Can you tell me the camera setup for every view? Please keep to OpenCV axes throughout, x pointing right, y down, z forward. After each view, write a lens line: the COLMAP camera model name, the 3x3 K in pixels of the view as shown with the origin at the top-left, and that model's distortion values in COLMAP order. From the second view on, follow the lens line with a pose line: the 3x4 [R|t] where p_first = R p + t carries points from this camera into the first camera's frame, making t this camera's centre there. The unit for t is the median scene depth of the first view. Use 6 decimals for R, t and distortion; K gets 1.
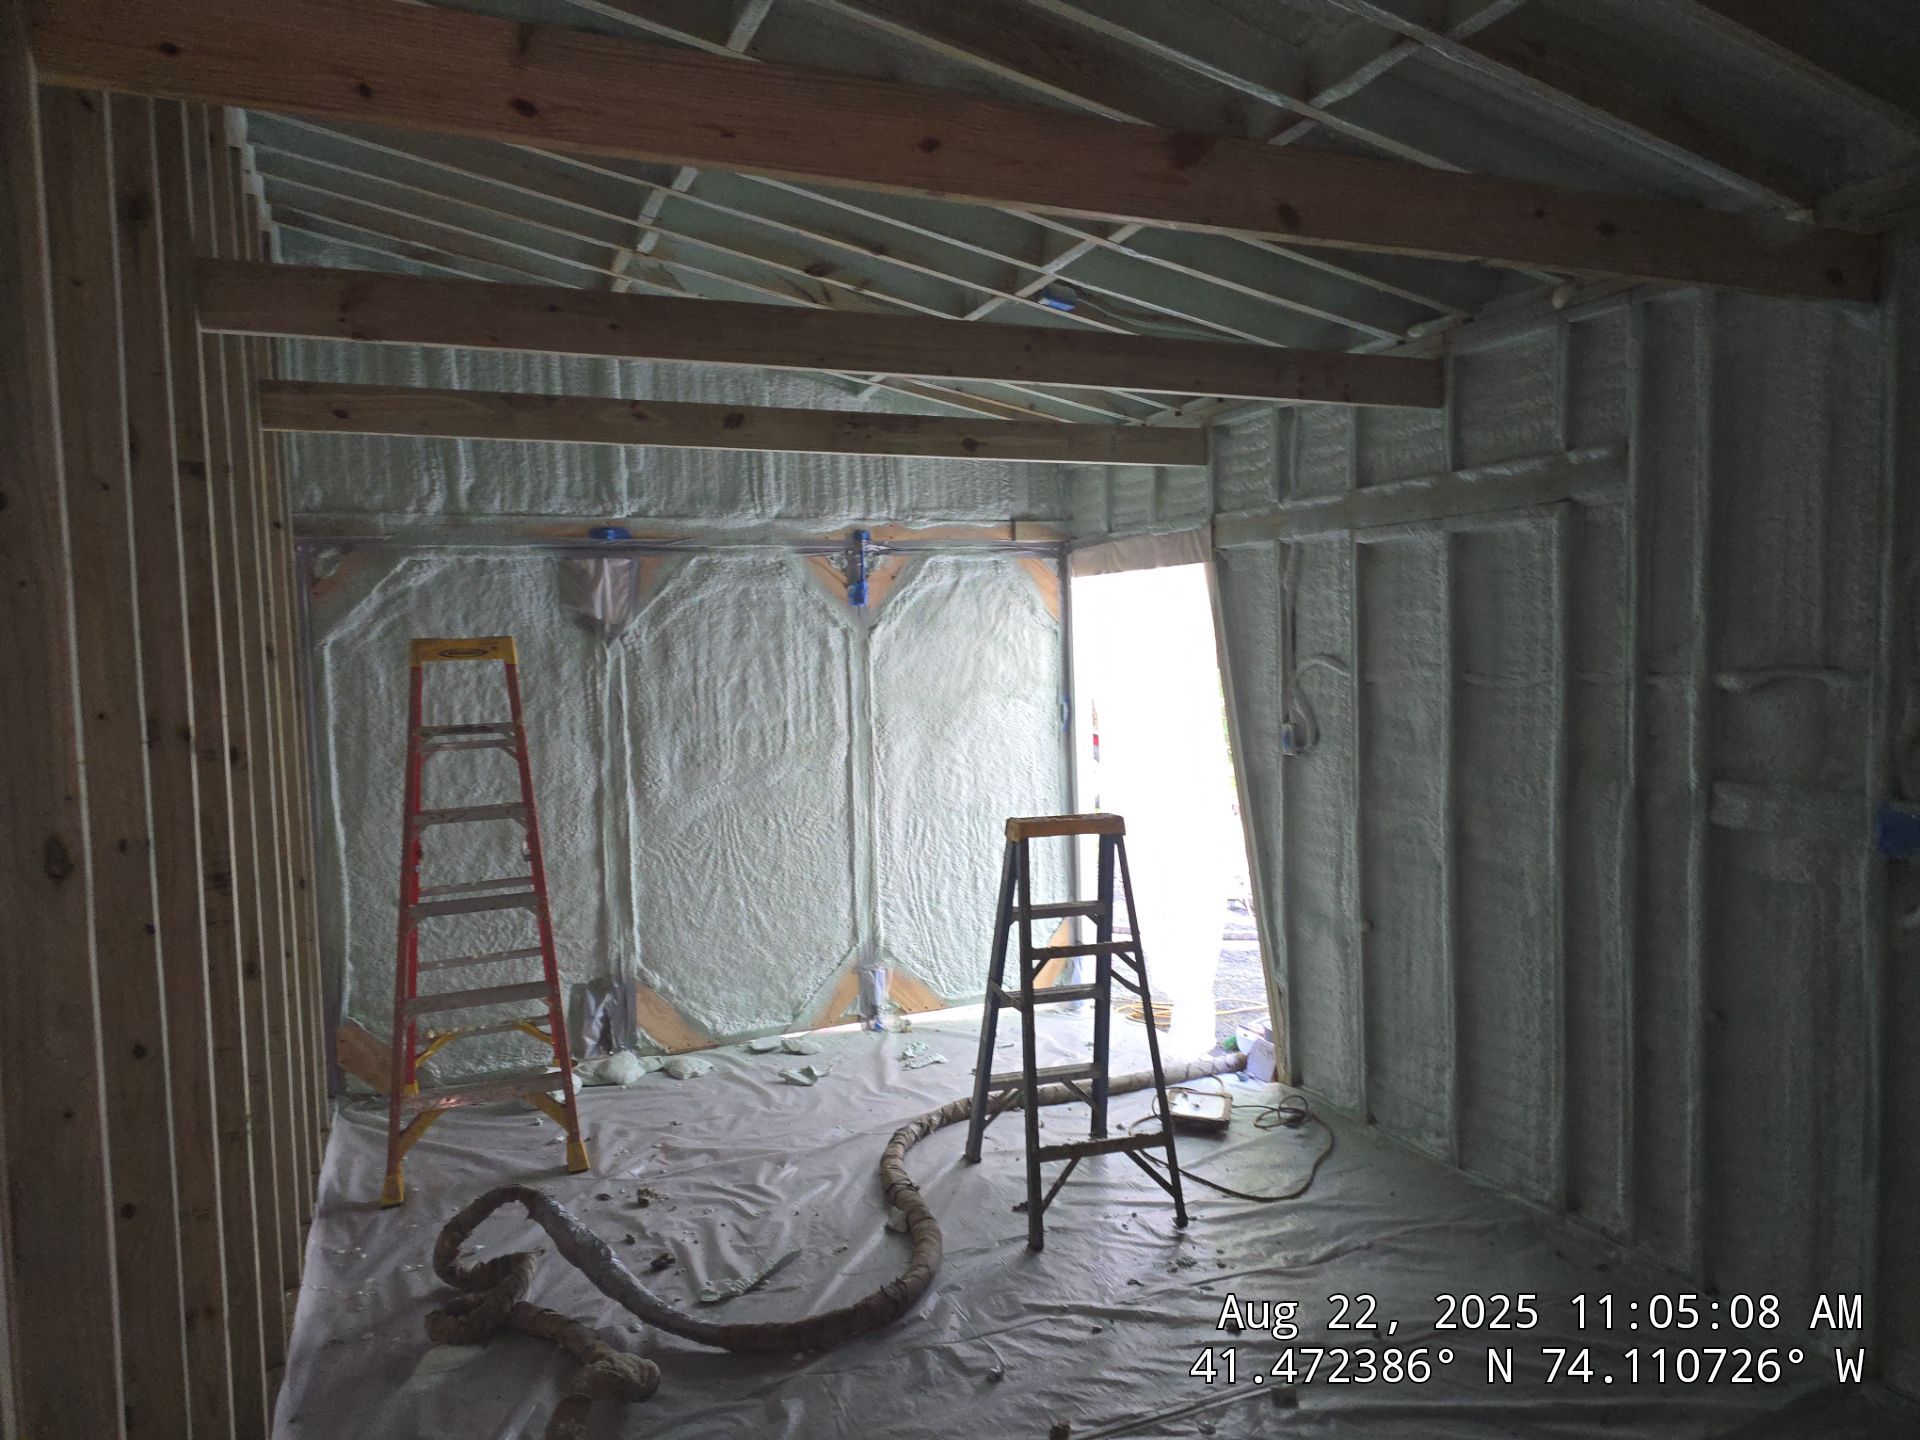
lens RADIAL K [[1296.4, 0, 955.8], [0, 1296.4, 734.5], [0, 0, 1]] dist [0.071963, -0.064654]
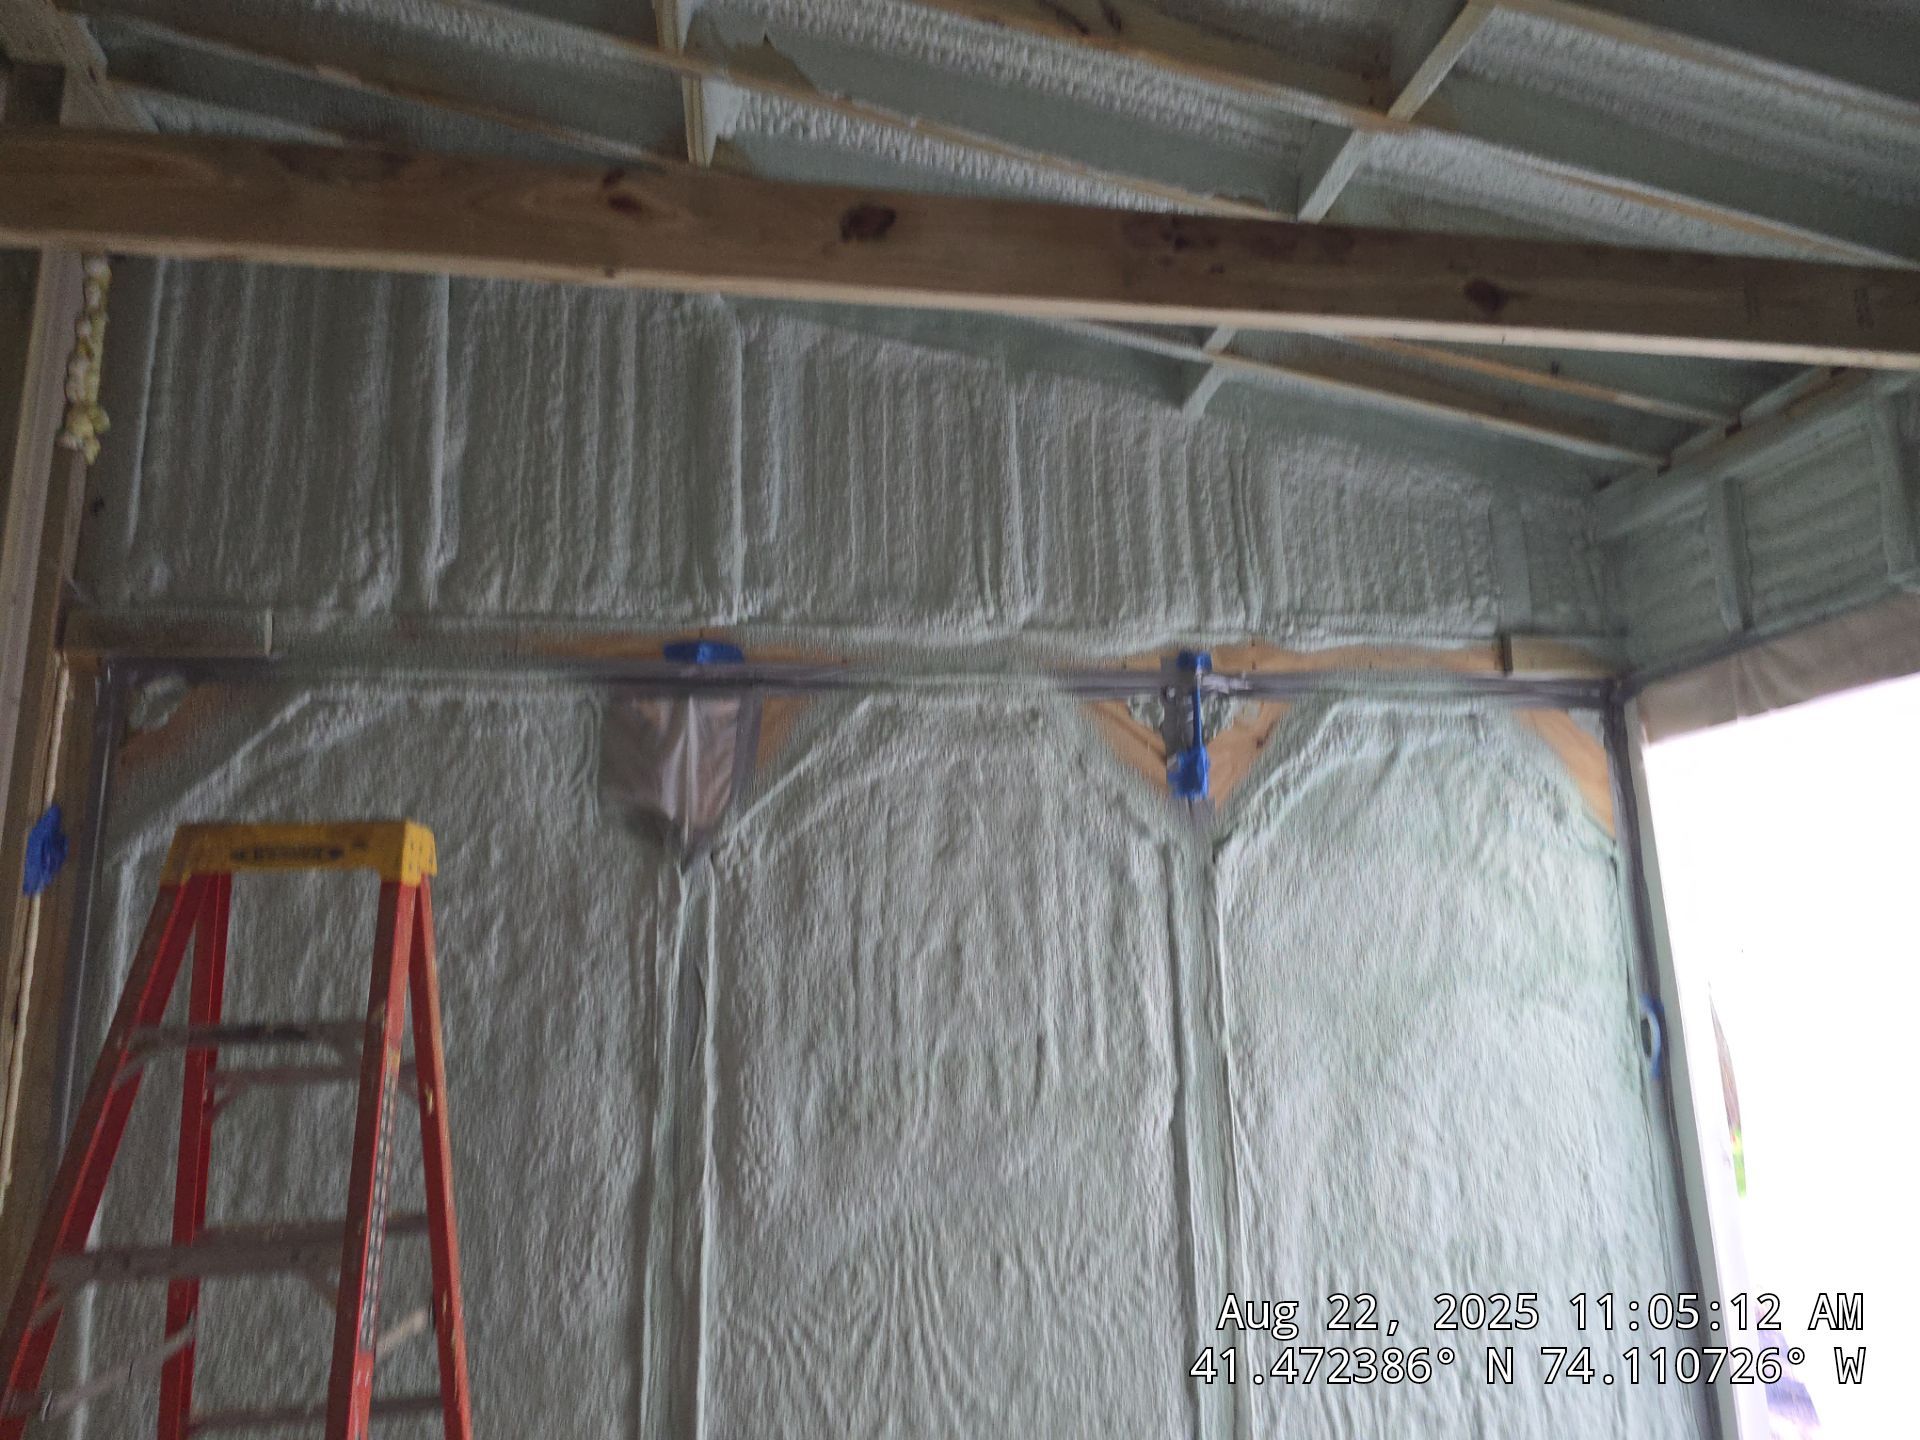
lens RADIAL K [[1296.4, 0, 961.1], [0, 1296.4, 714.3], [0, 0, 1]] dist [0.071963, -0.064654]
pose [[0.971374, -0.038236, -0.234457, -0.044208], [-0.025057, 0.964964, -0.261182, 0.001346], [0.236229, 0.259580, 0.936383, 0.524476]]
